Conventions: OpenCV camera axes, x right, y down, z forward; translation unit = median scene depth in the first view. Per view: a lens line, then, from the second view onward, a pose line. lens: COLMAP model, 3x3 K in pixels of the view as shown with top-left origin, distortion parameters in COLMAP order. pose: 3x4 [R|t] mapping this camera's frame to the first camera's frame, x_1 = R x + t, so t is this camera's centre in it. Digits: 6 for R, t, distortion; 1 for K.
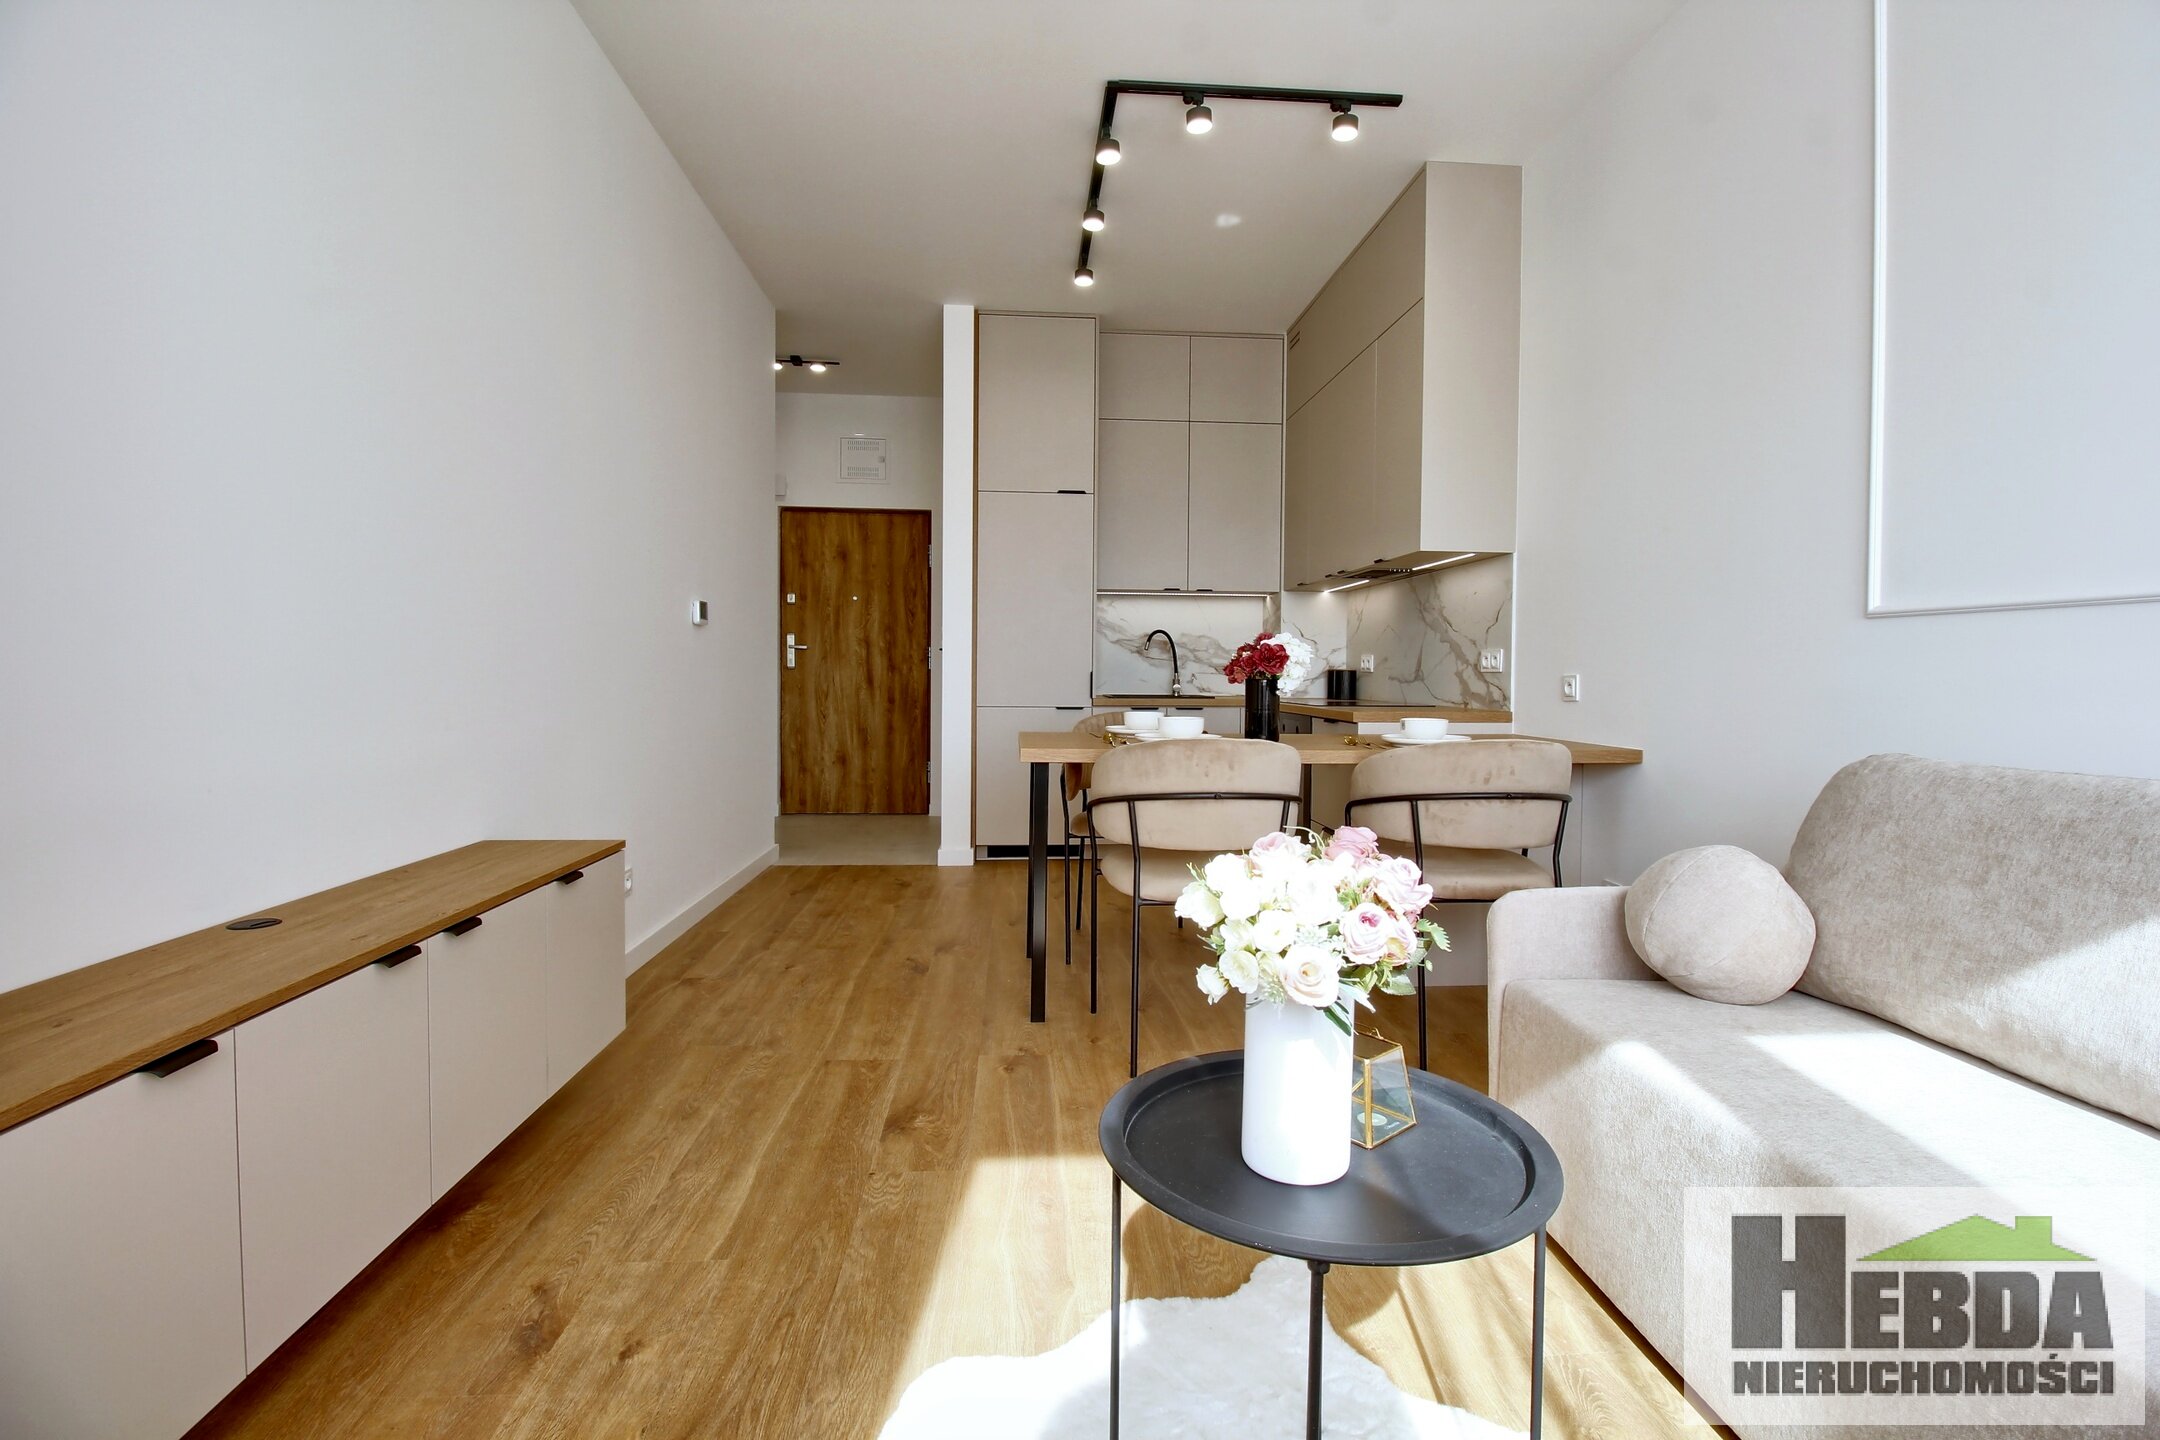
lens RADIAL K [[1006.5, 0, 1084.9], [0, 1006.5, 670.8], [0, 0, 1]] dist [-0.002268, -0.011061]
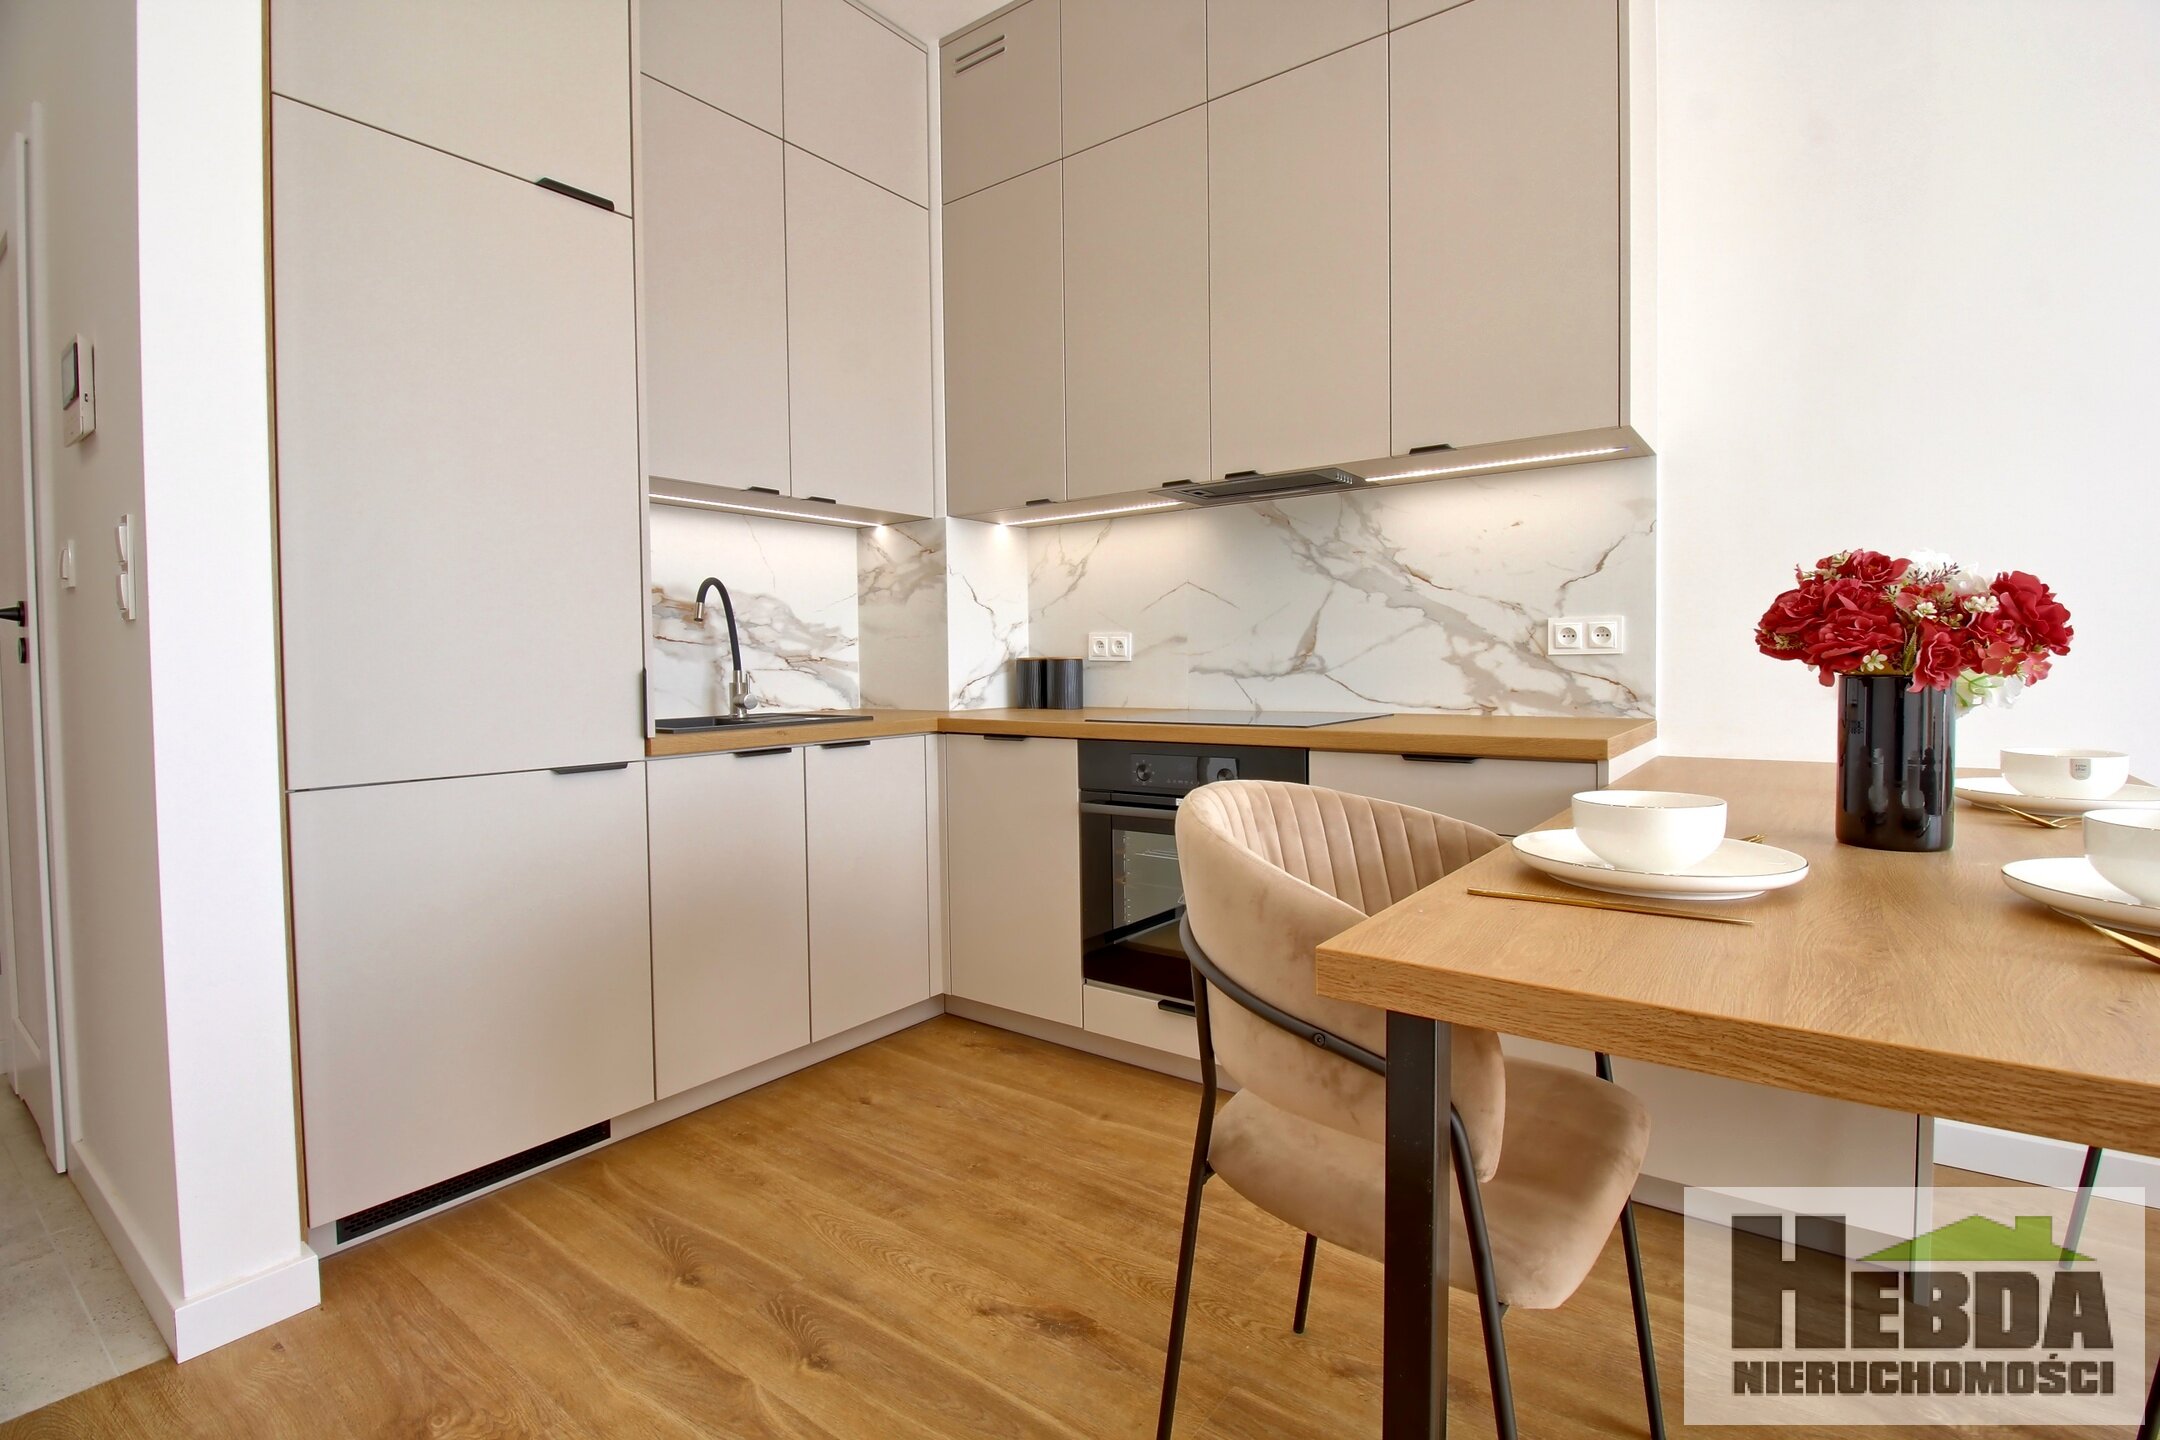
lens RADIAL K [[1006.5, 0, 1097.6], [0, 1006.5, 689.6], [0, 0, 1]] dist [-0.002268, -0.011061]
pose [[0.651753, -0.036503, 0.757553, -0.168849], [0.016862, 0.999292, 0.033644, -0.002087], [-0.758244, -0.009154, 0.651906, 0.577824]]
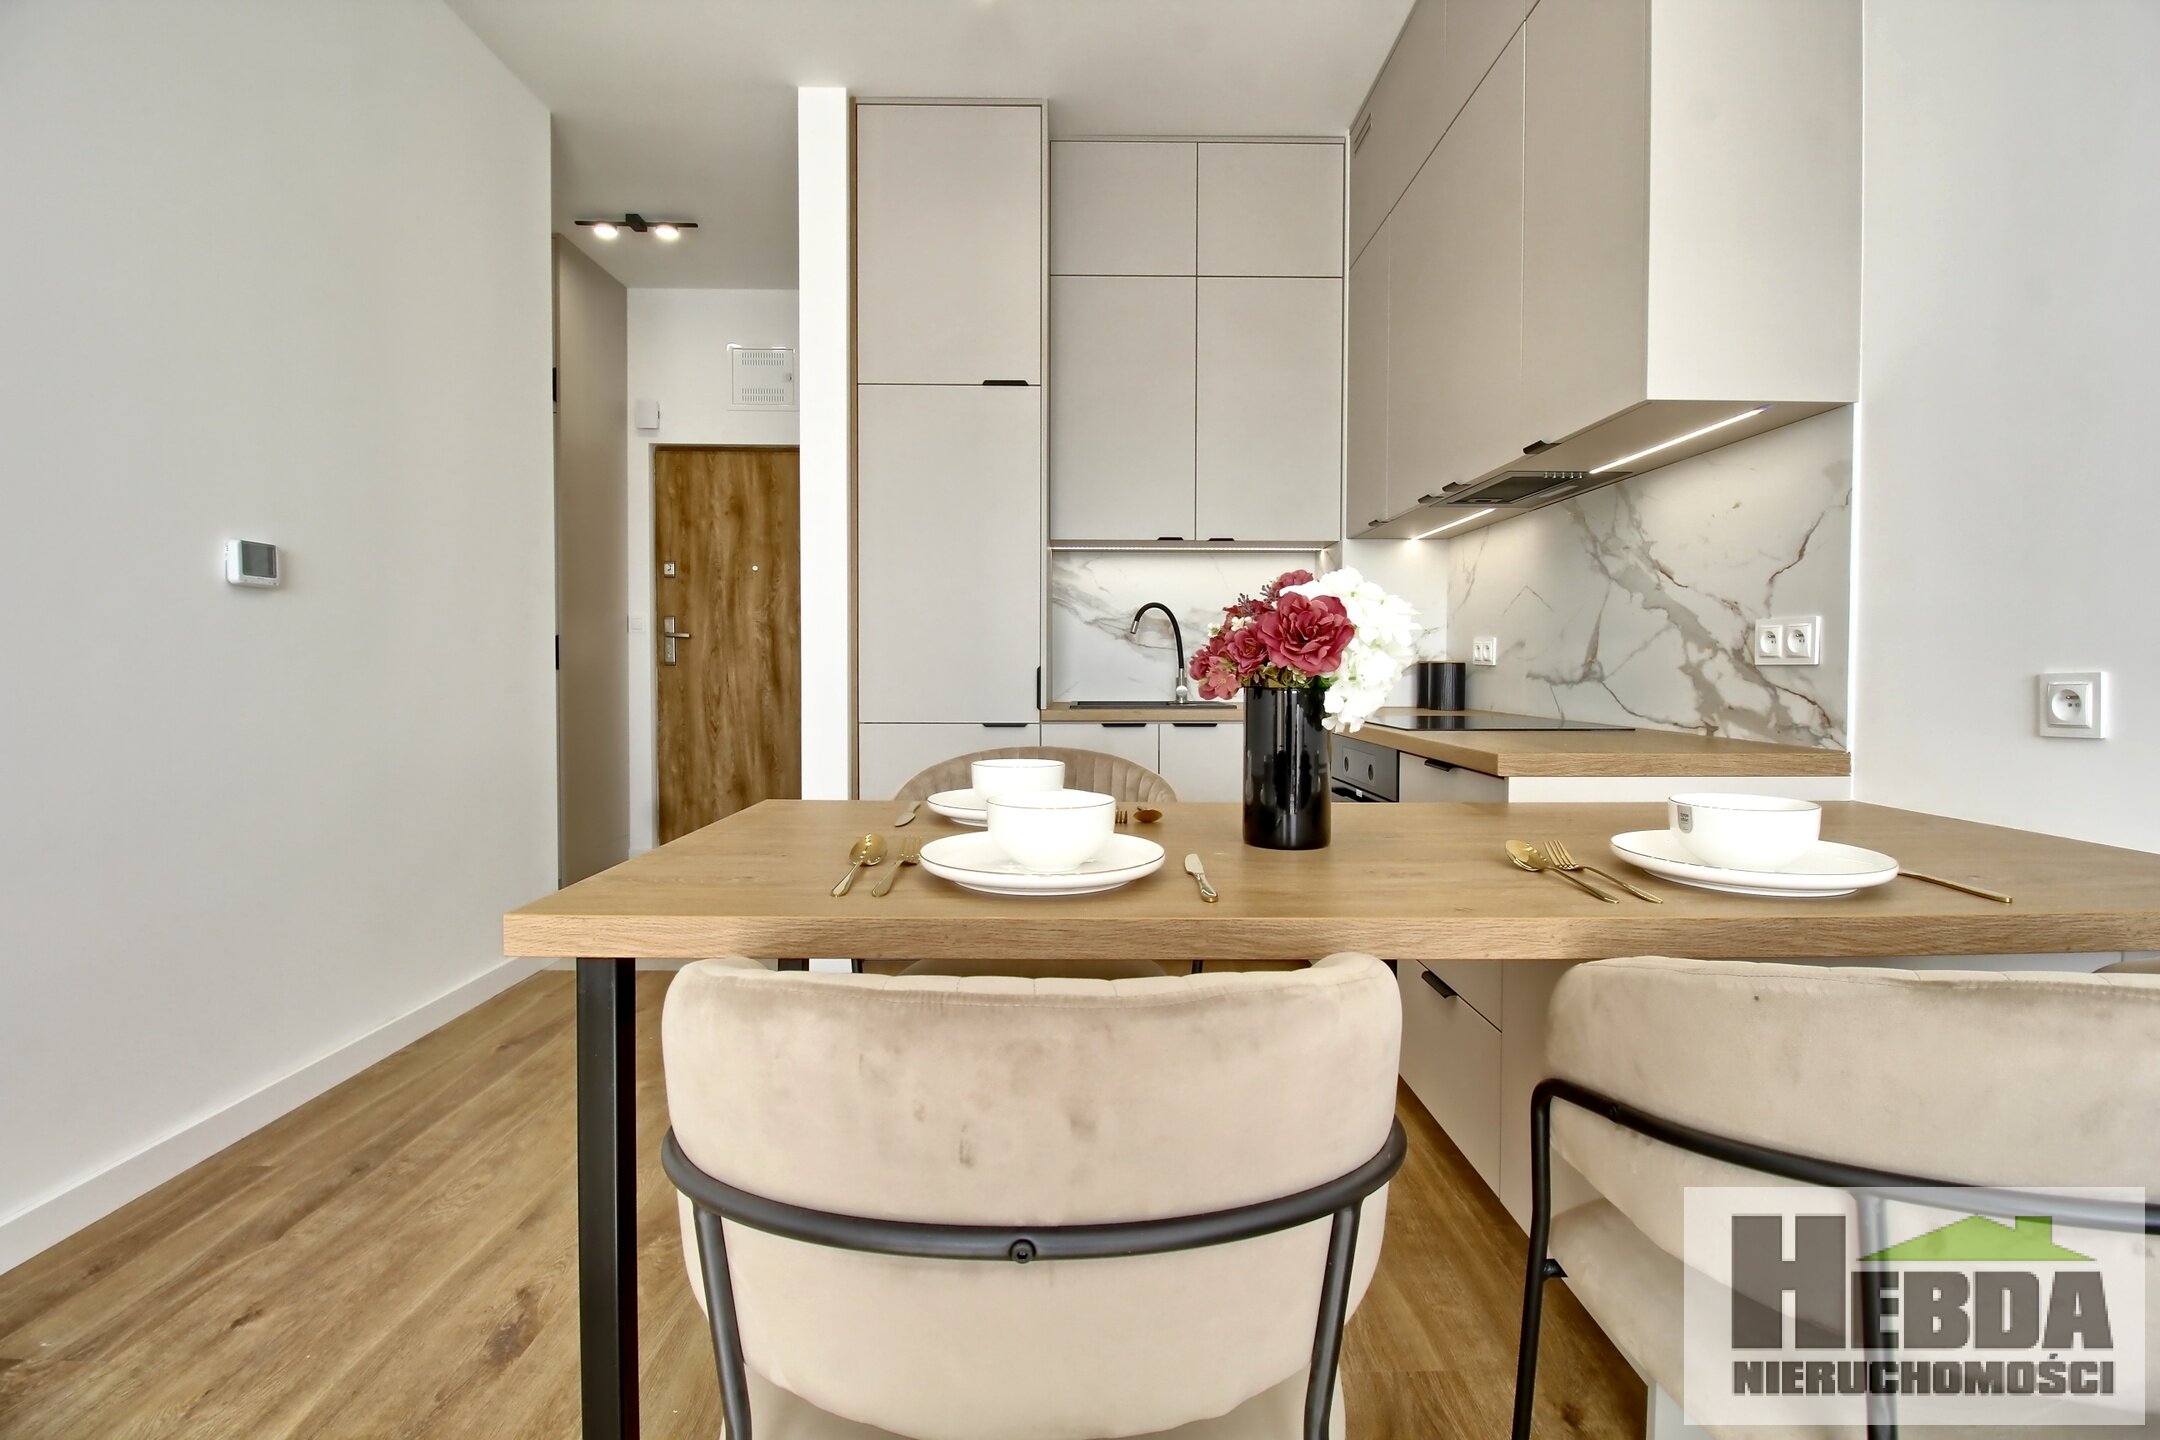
lens RADIAL K [[1006.5, 0, 1086.9], [0, 1006.5, 676.0], [0, 0, 1]] dist [-0.002268, -0.011061]
pose [[0.998142, -0.004957, -0.060726, 0.071730], [0.005660, 0.999919, 0.011398, -0.000673], [0.060665, -0.011721, 0.998089, 0.353036]]
